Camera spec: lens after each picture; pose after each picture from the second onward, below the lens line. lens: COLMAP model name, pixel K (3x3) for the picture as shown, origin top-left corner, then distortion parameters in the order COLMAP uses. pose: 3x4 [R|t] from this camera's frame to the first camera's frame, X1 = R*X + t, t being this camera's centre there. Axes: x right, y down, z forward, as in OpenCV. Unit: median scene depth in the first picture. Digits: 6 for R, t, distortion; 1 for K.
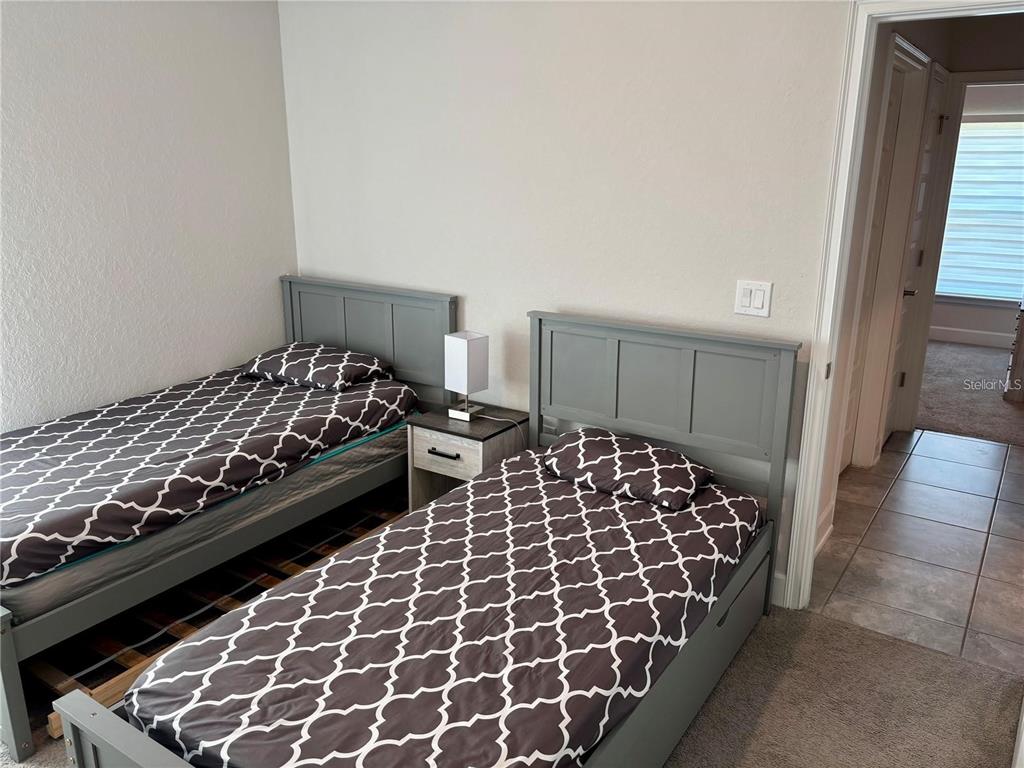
lens RADIAL K [[773.5, 0, 520.5], [0, 773.5, 384.8], [0, 0, 1]] dist [0.040388, -0.043565]
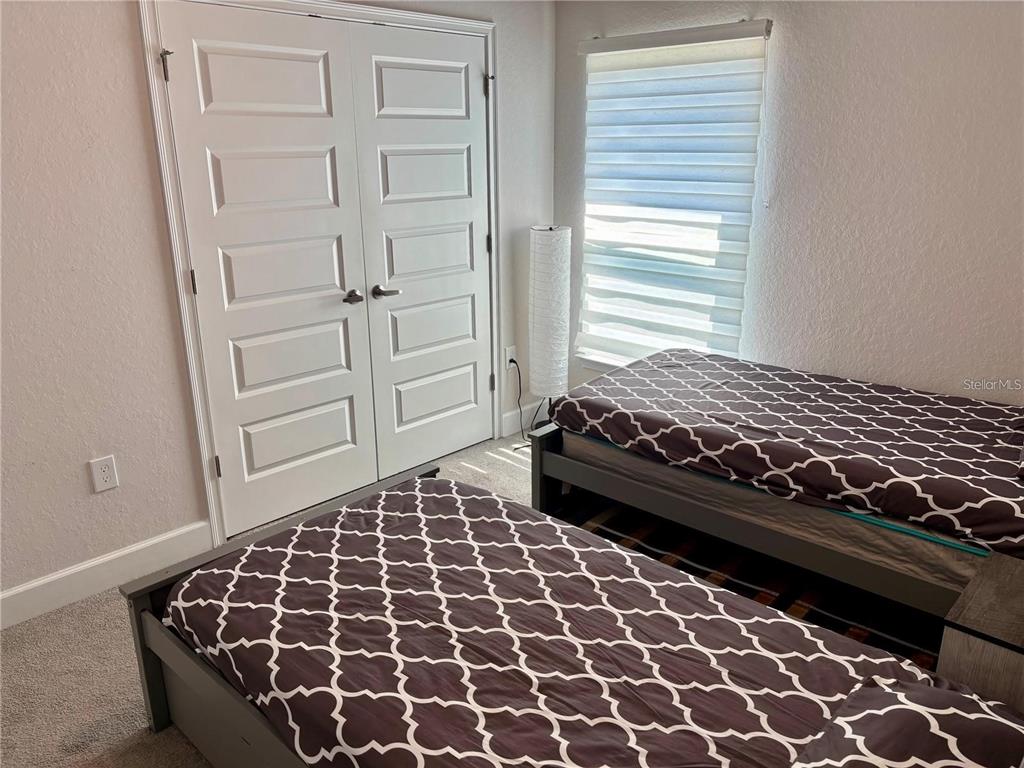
lens RADIAL K [[773.5, 0, 520.6], [0, 773.5, 382.3], [0, 0, 1]] dist [0.040388, -0.043565]
pose [[-0.168916, 0.291802, -0.941445, 0.510601], [-0.261800, 0.907576, 0.328277, -0.200591], [0.950225, 0.301922, -0.076910, 0.745444]]
